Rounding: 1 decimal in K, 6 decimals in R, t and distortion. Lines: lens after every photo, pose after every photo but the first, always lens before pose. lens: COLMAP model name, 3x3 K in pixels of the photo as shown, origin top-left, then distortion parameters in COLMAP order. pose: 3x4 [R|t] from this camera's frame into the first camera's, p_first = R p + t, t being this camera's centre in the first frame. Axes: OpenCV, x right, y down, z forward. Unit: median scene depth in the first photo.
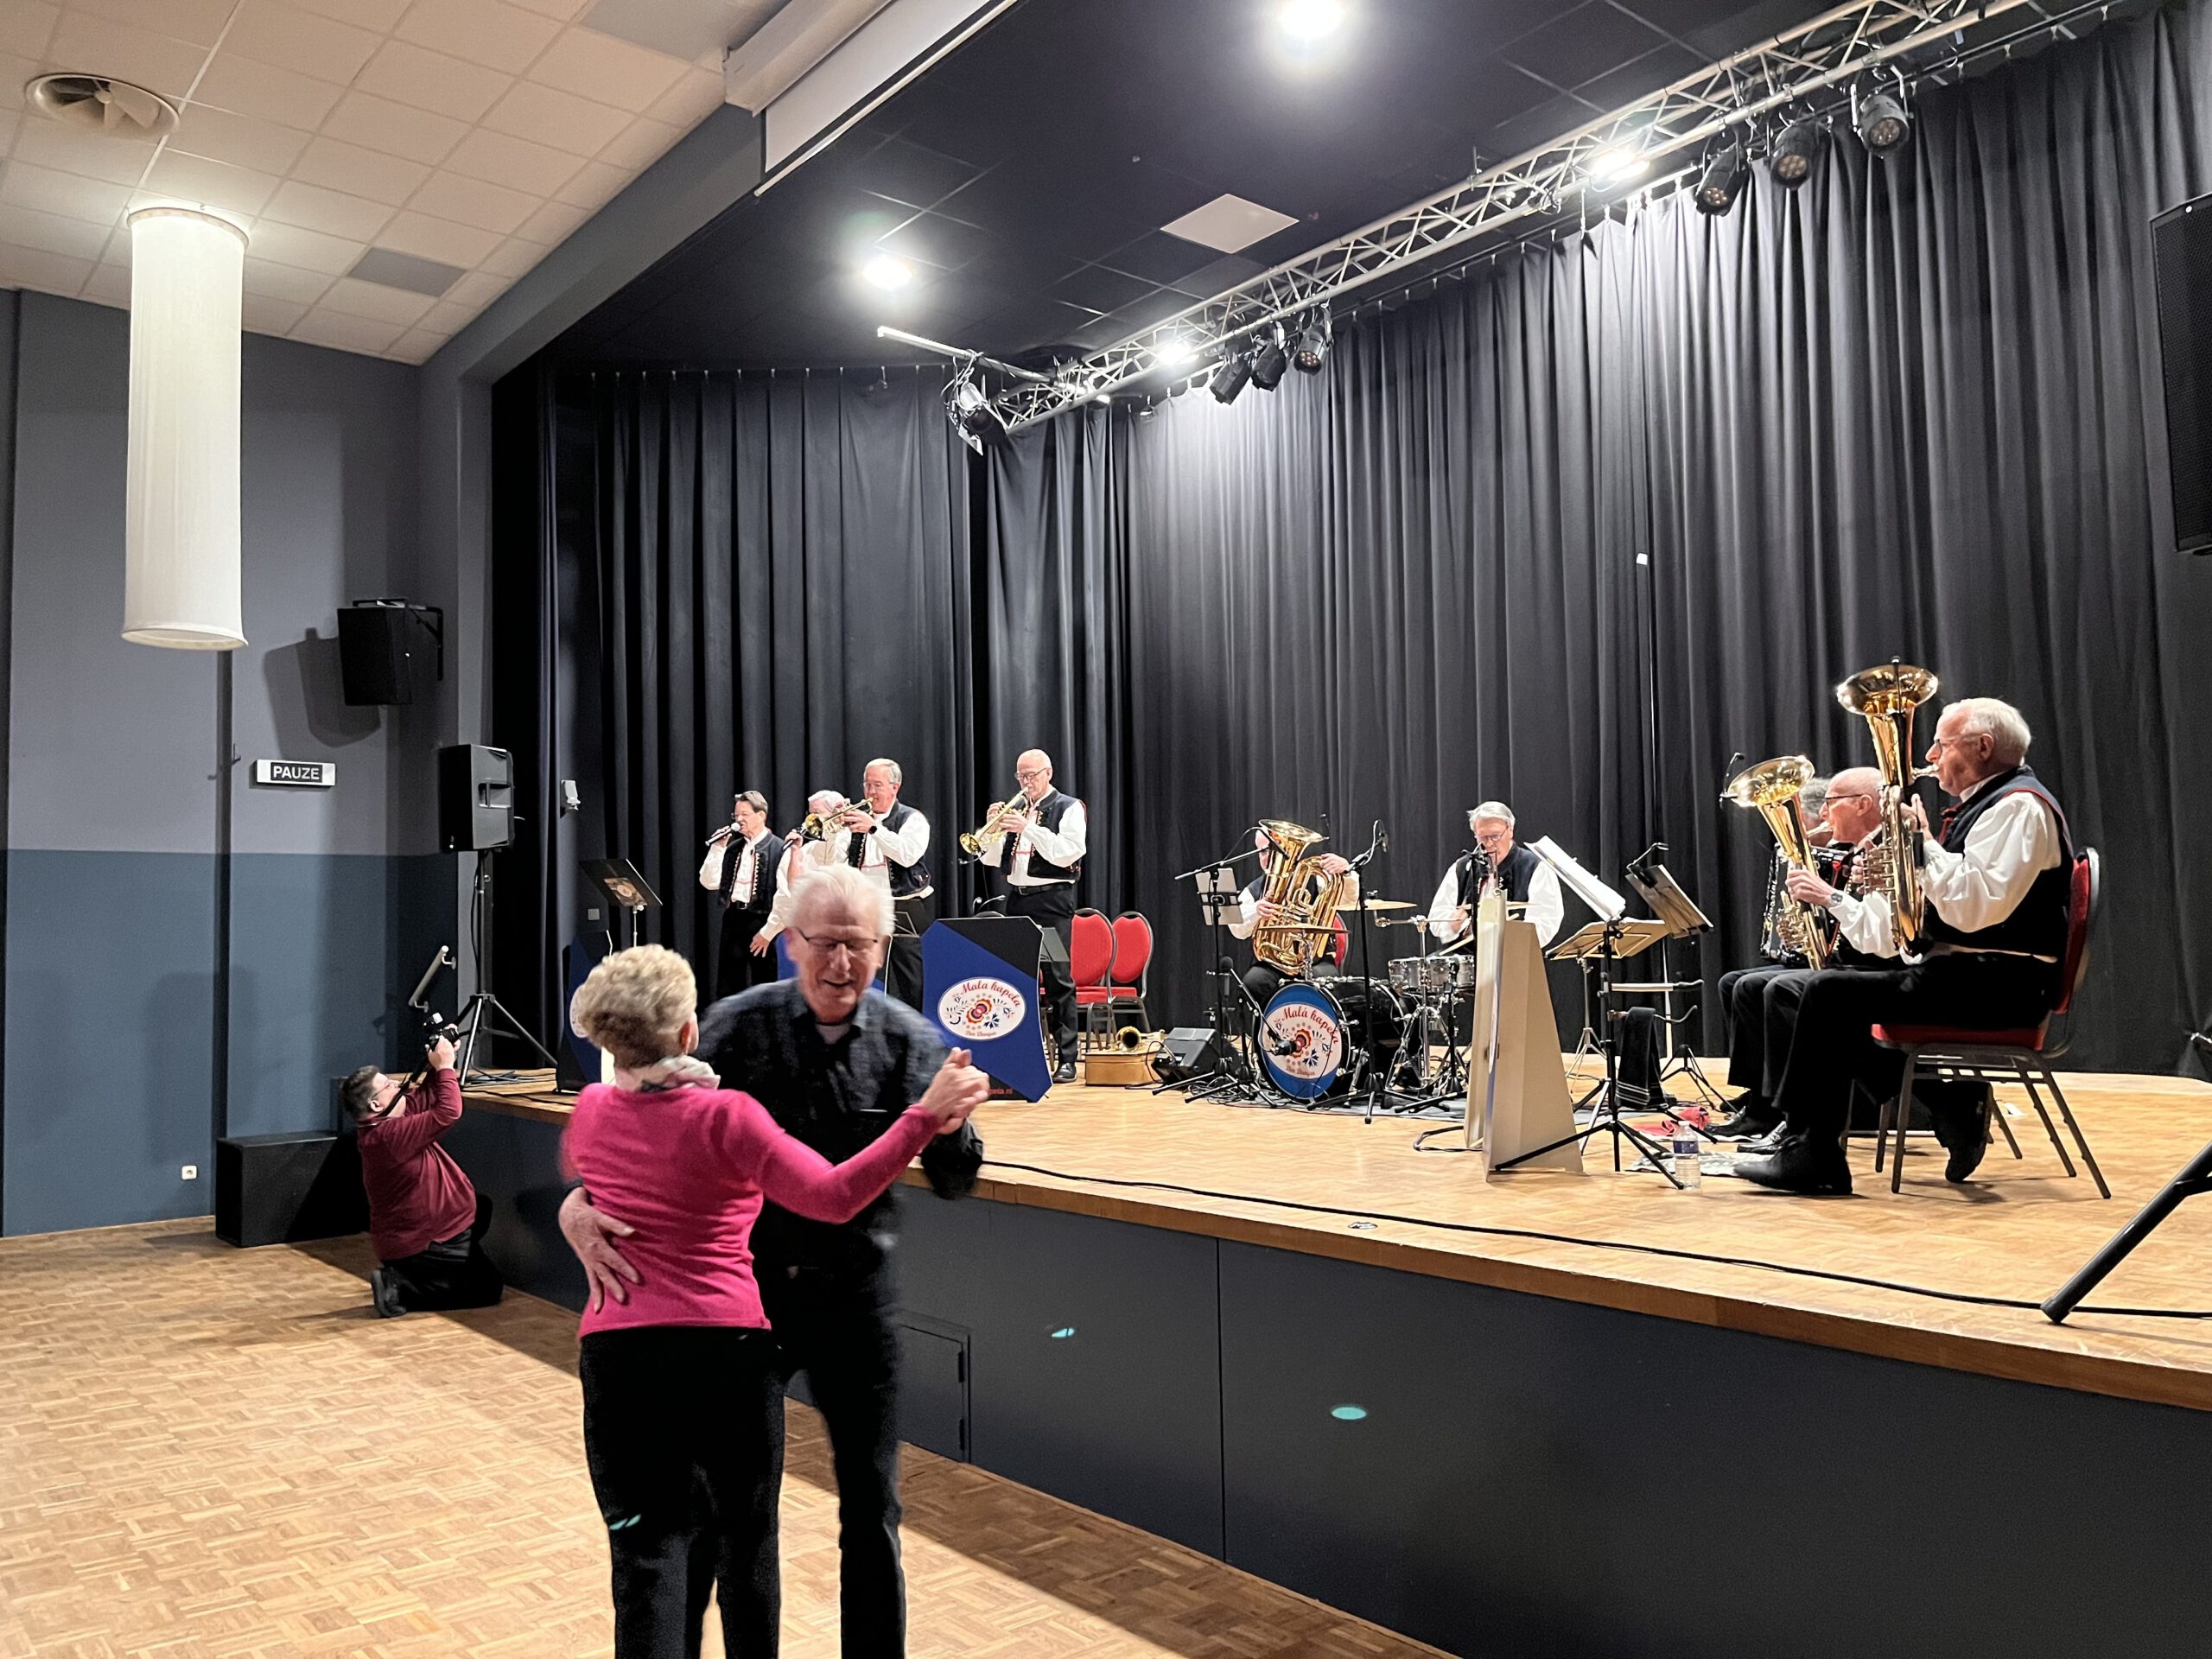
lens RADIAL K [[1677.4, 0, 1107.3], [0, 1677.4, 794.6], [0, 0, 1]] dist [0.165540, -0.214235]
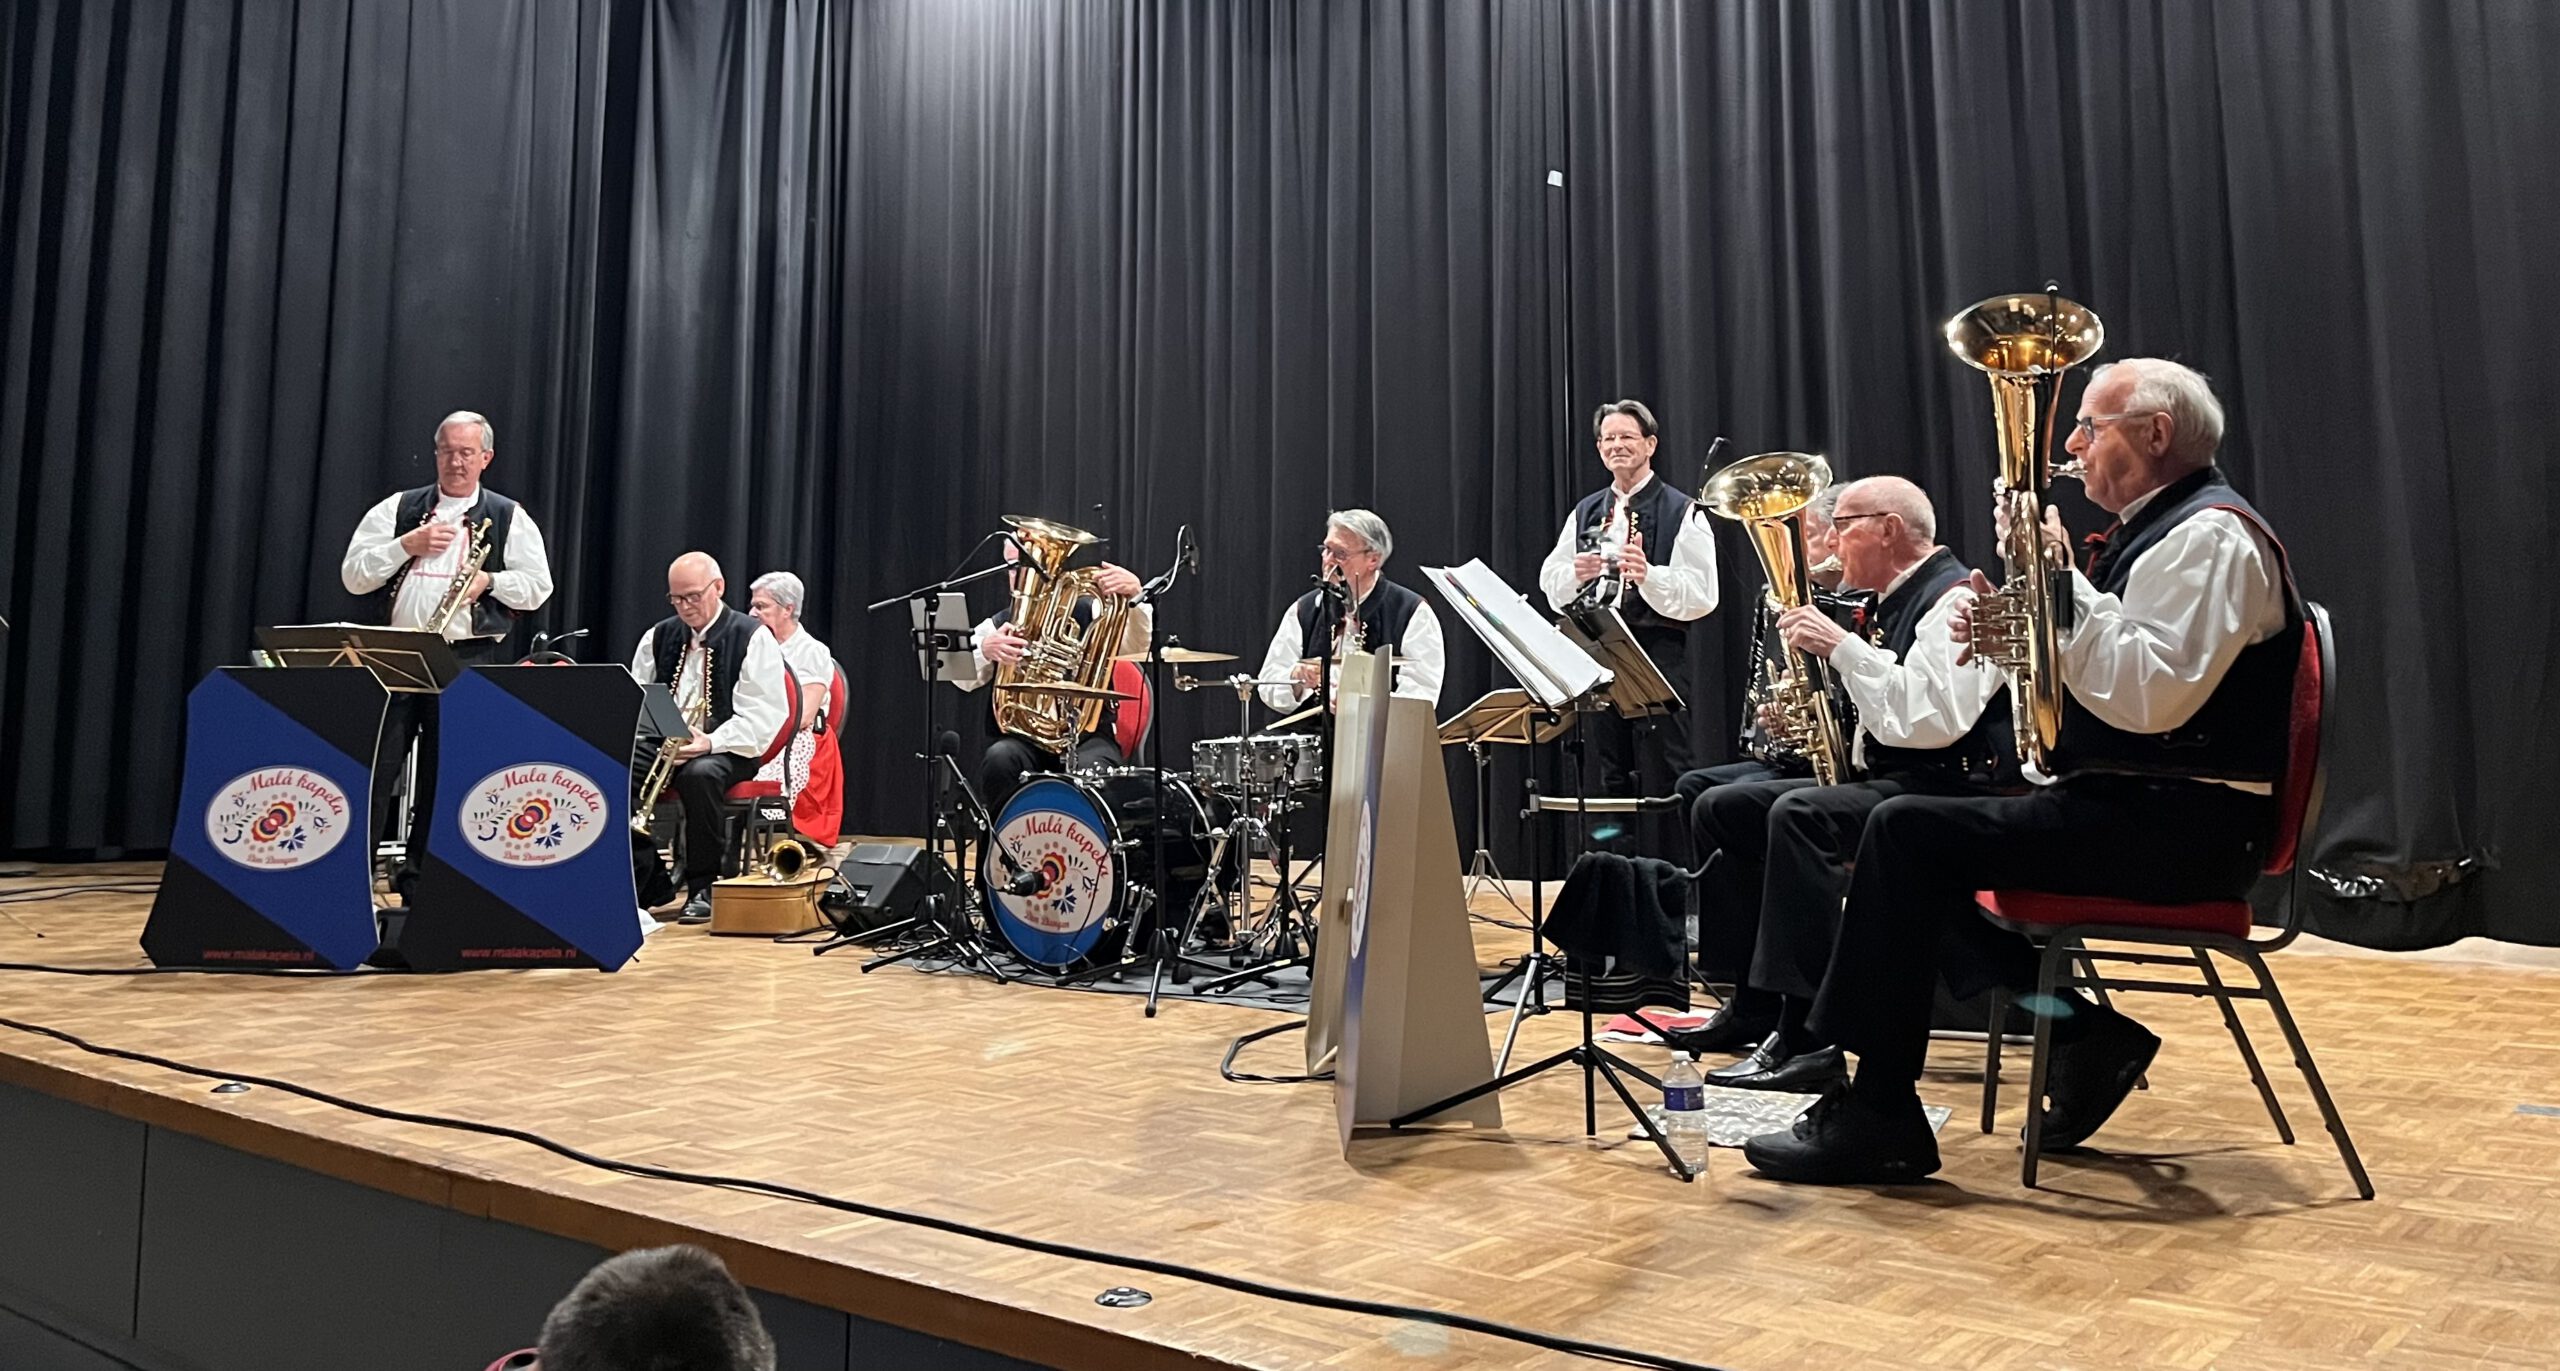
lens RADIAL K [[2120.3, 0, 1280.0], [0, 2120.3, 685.5], [0, 0, 1]] dist [-0.124986, 0.000942]
pose [[0.978900, 0.018147, 0.203530, 0.034781], [-0.036191, 0.995699, 0.085288, 0.006287], [-0.201107, -0.090854, 0.975347, 0.209831]]
